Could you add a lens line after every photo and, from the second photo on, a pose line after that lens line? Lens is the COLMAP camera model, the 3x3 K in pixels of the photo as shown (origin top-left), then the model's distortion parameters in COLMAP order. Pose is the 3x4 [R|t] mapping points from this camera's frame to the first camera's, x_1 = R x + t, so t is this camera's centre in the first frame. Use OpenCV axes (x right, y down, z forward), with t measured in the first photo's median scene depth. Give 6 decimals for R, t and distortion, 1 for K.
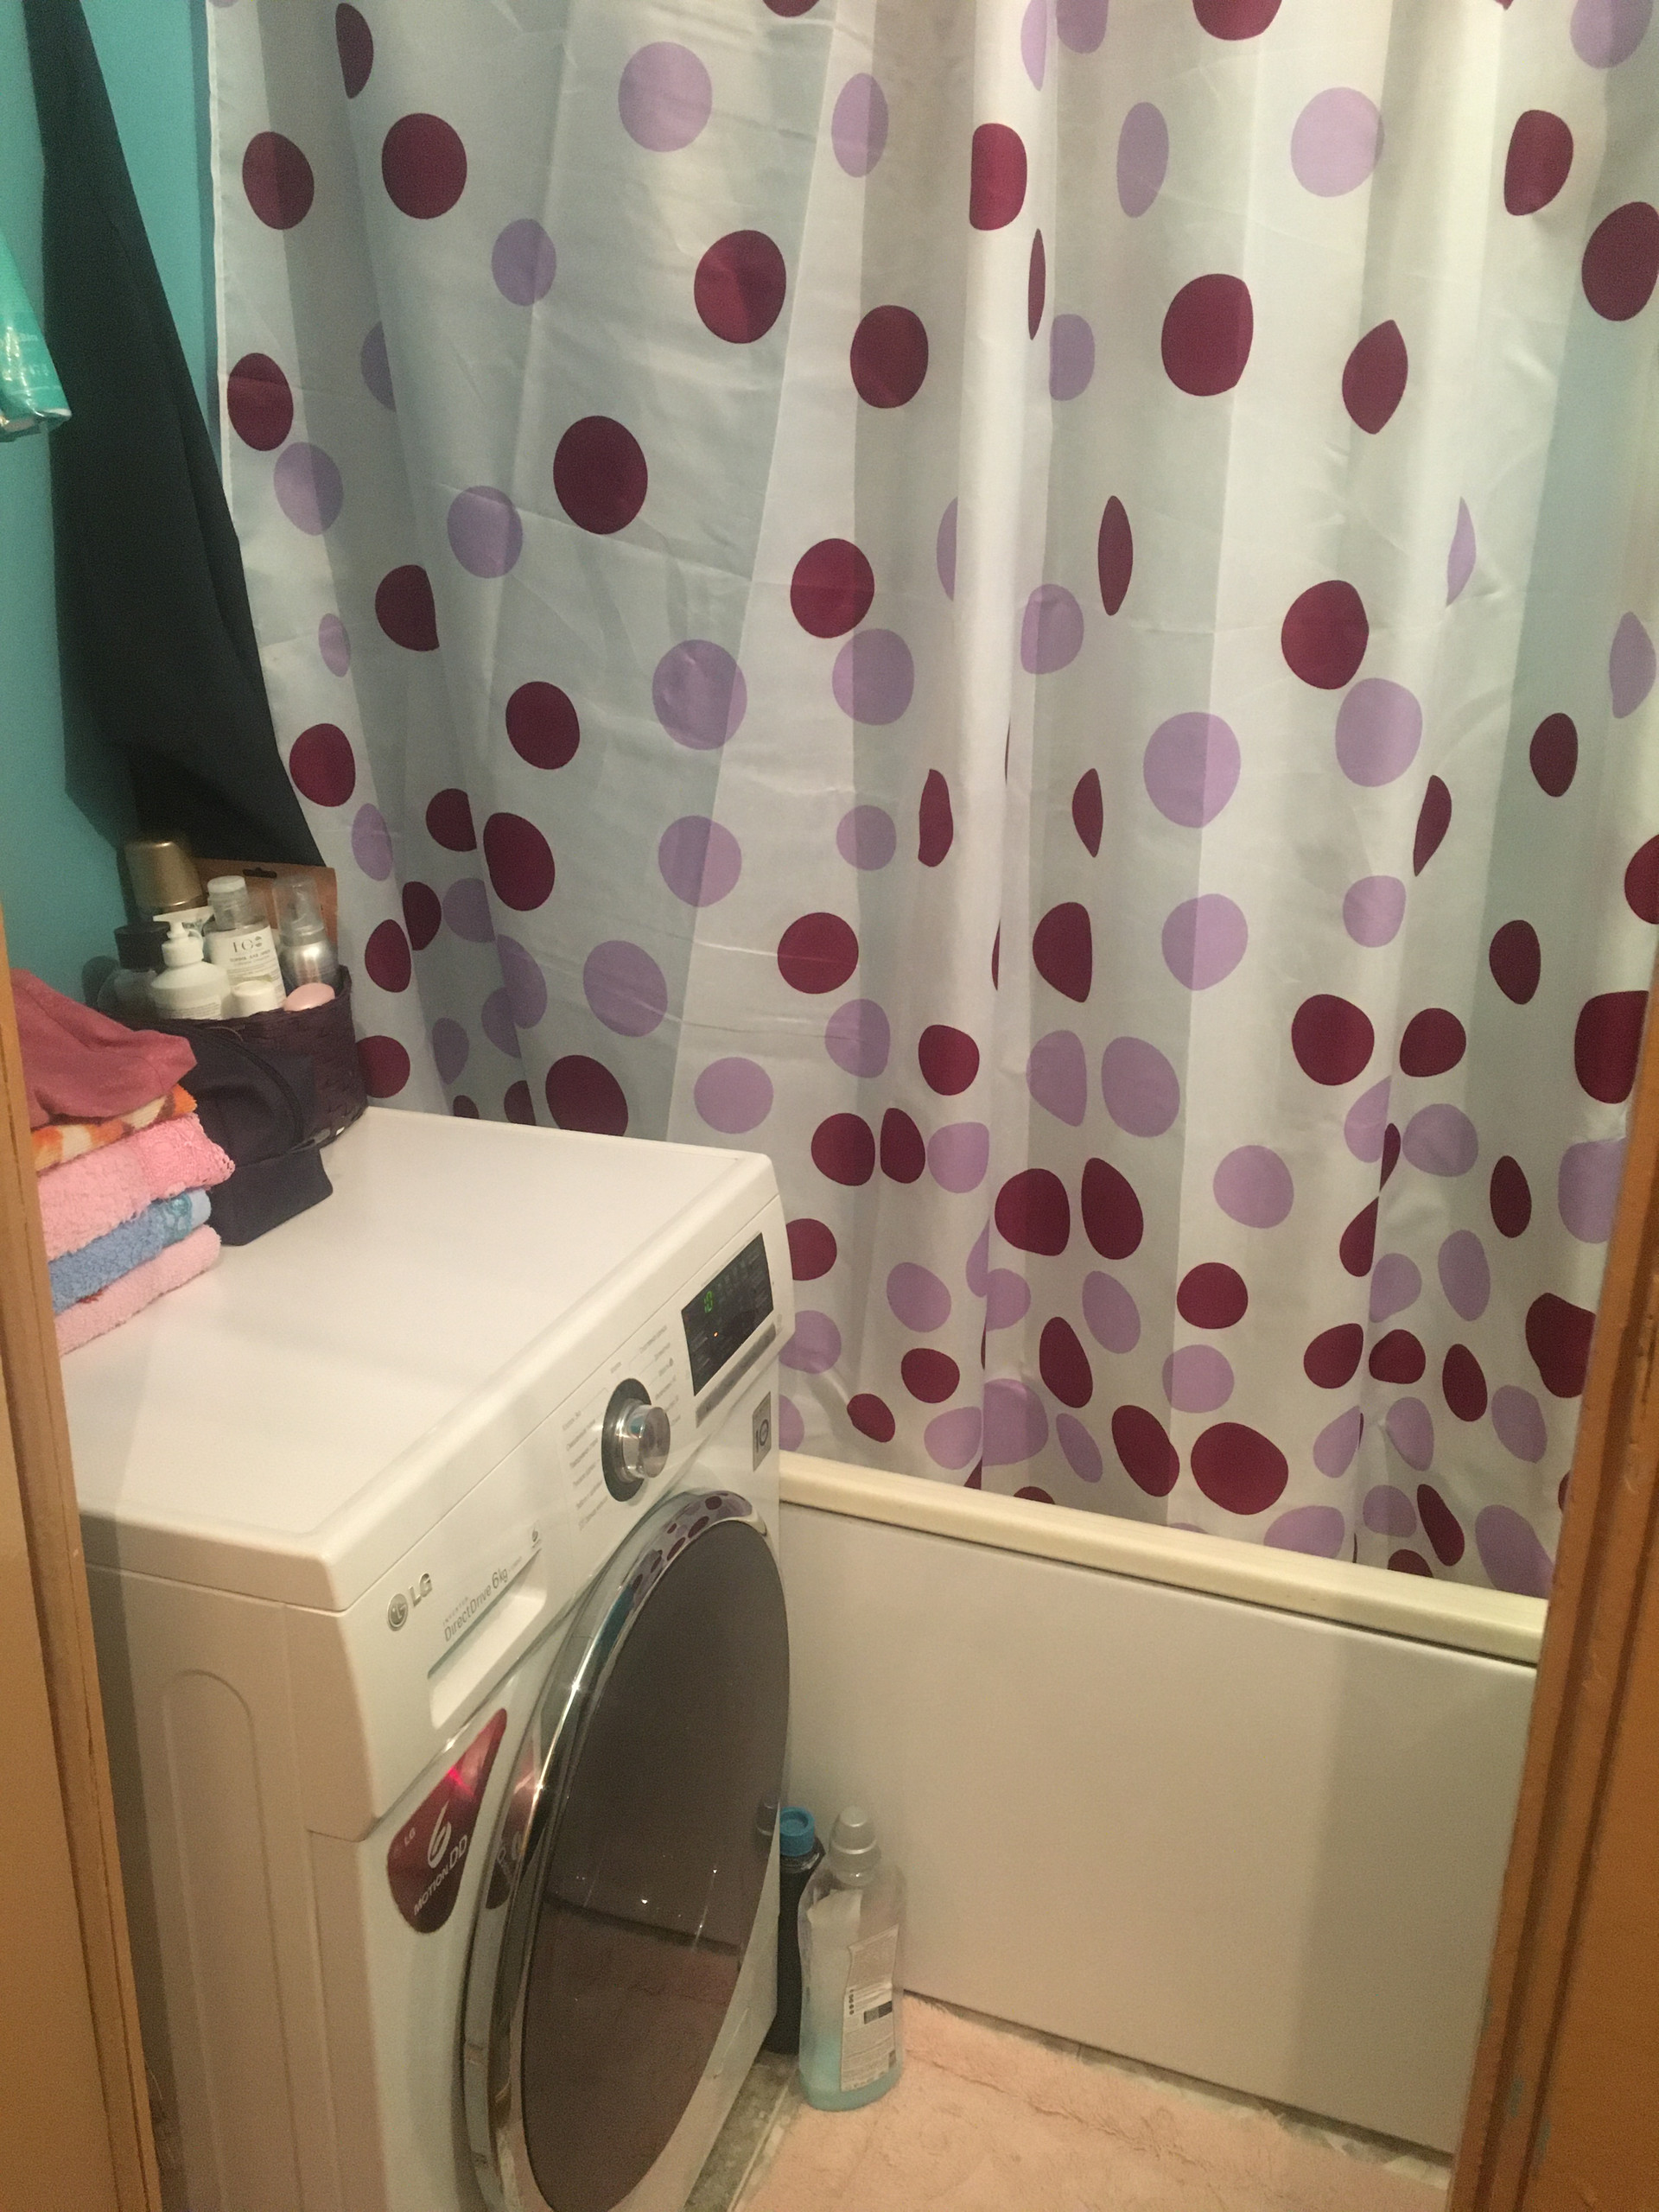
lens RADIAL K [[1916.1, 0, 835.1], [0, 1916.1, 1114.5], [0, 0, 1]] dist [0.073056, -0.094191]
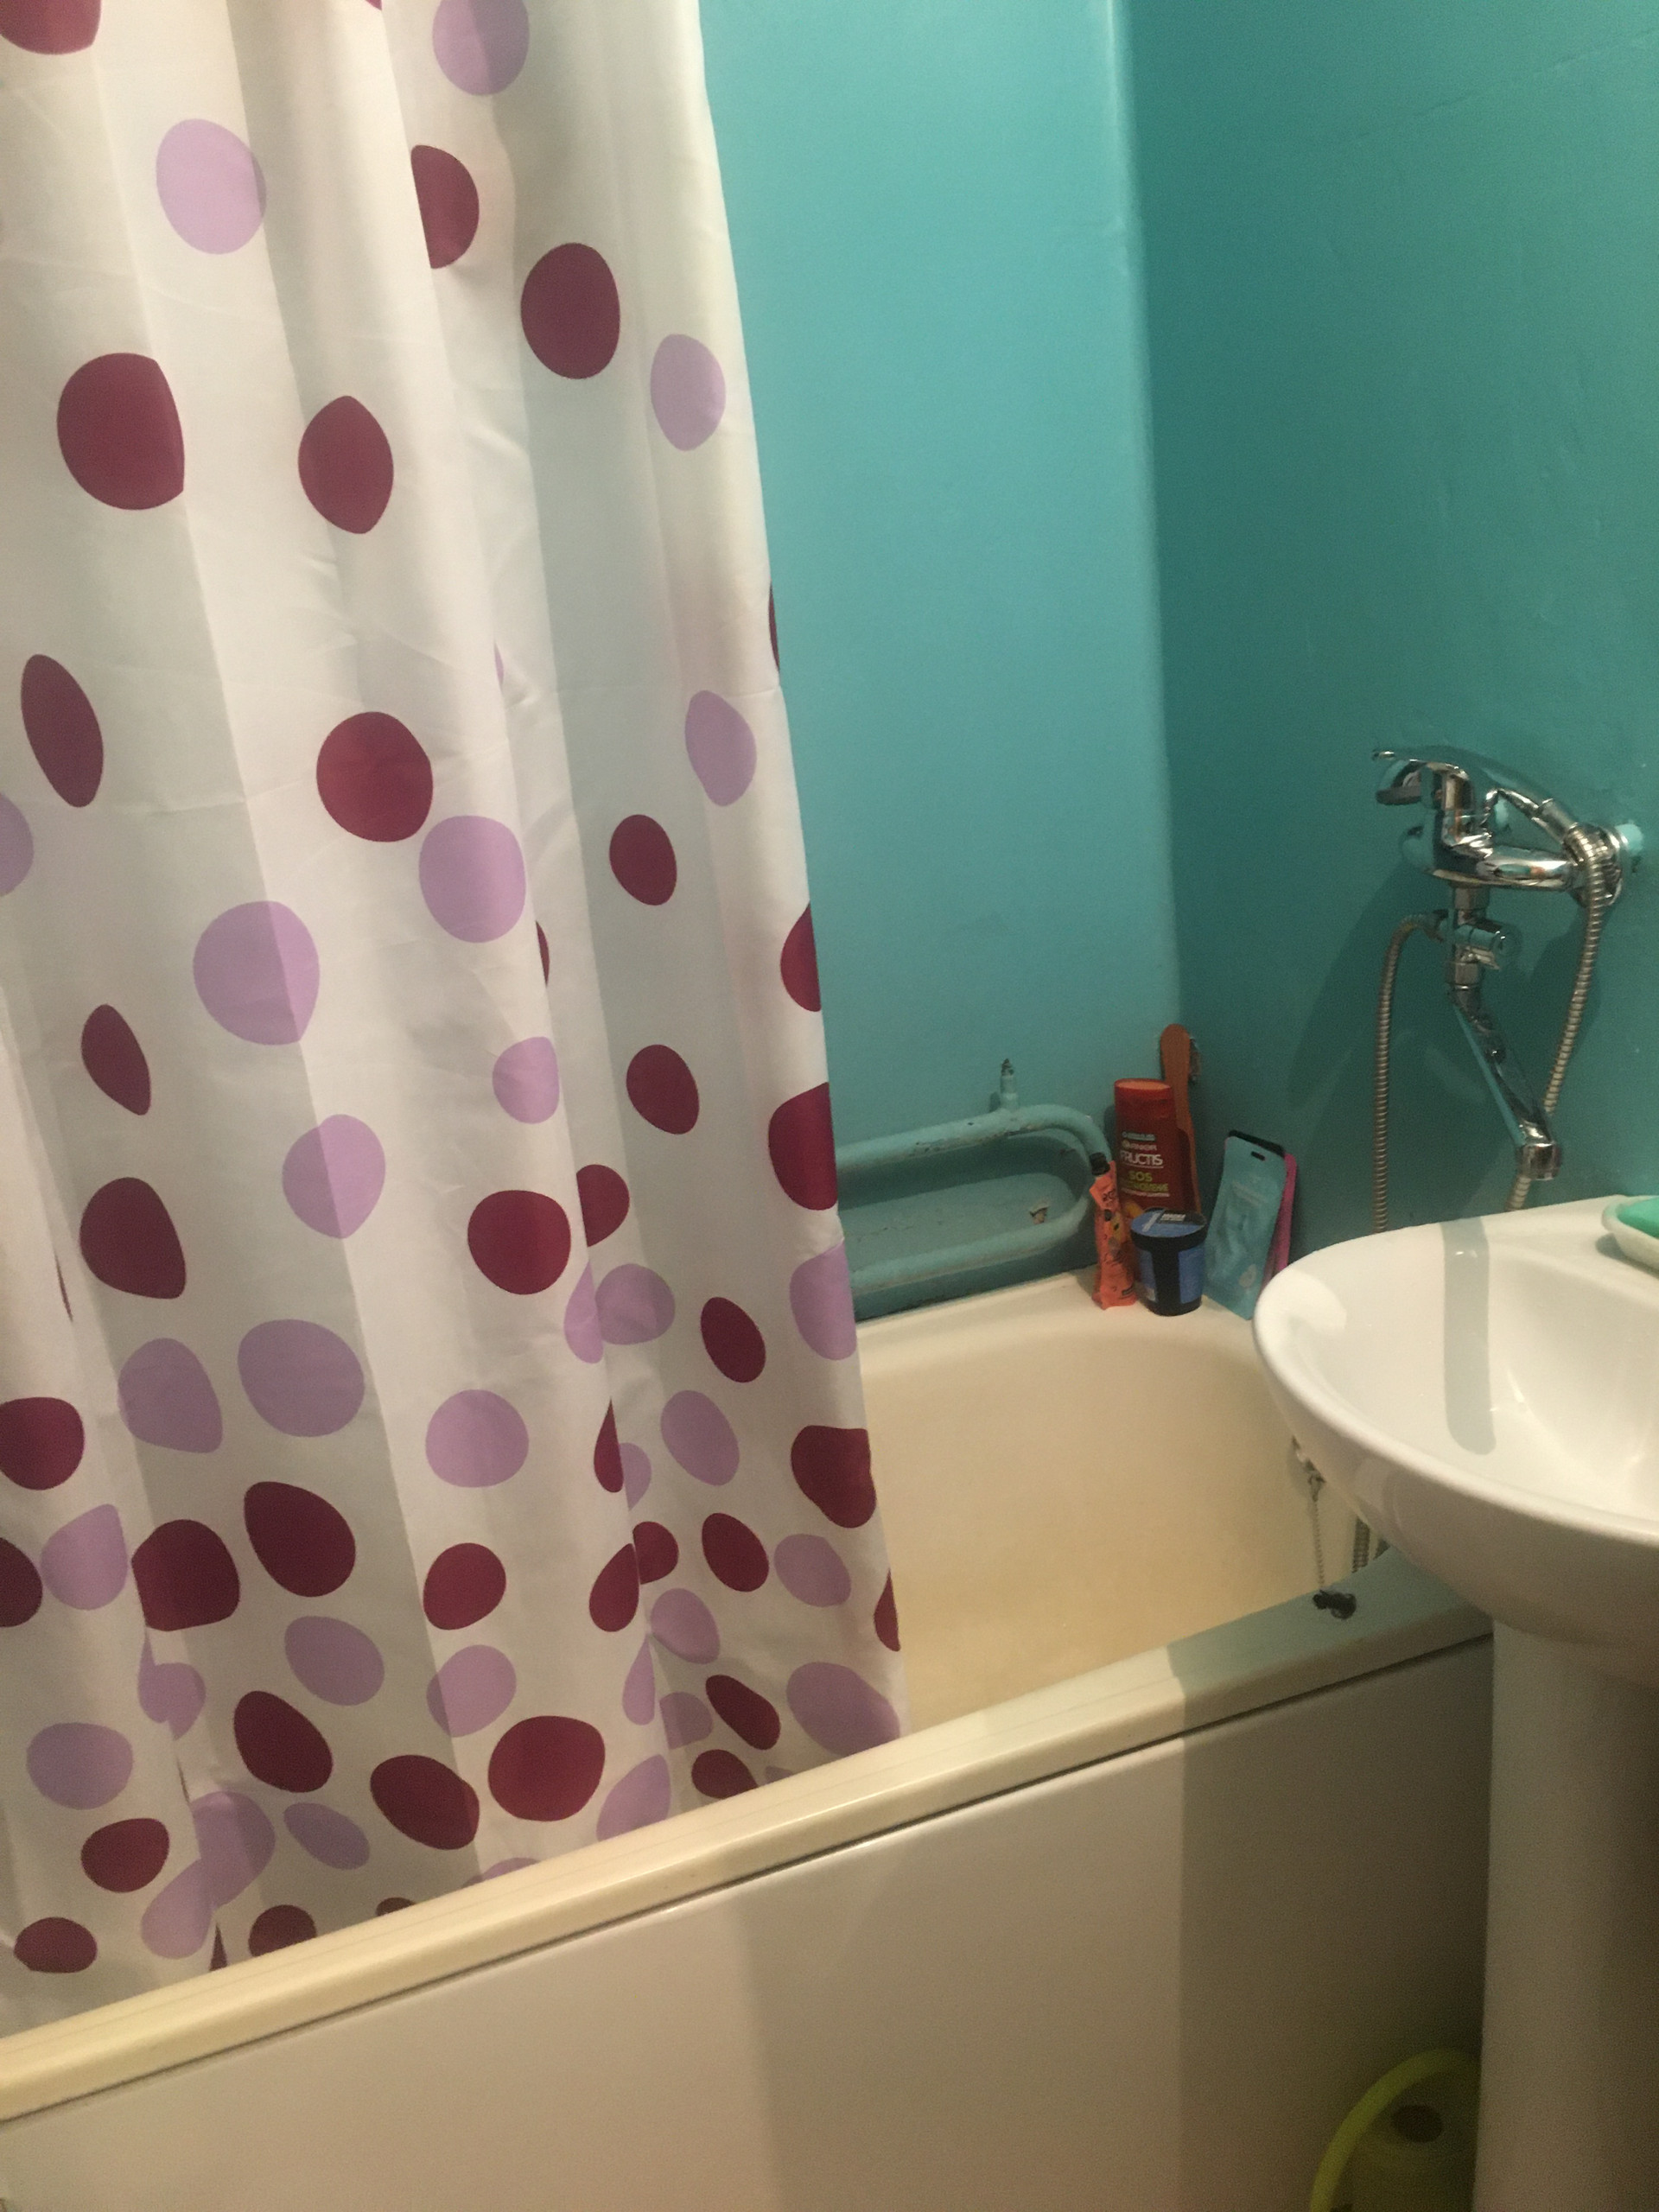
lens RADIAL K [[1916.1, 0, 847.1], [0, 1916.1, 1103.0], [0, 0, 1]] dist [0.073056, -0.094191]
pose [[0.767847, -0.286826, 0.572836, -0.088154], [0.328586, 0.943925, 0.032187, -0.072193], [-0.549947, 0.163511, 0.819038, 0.223674]]
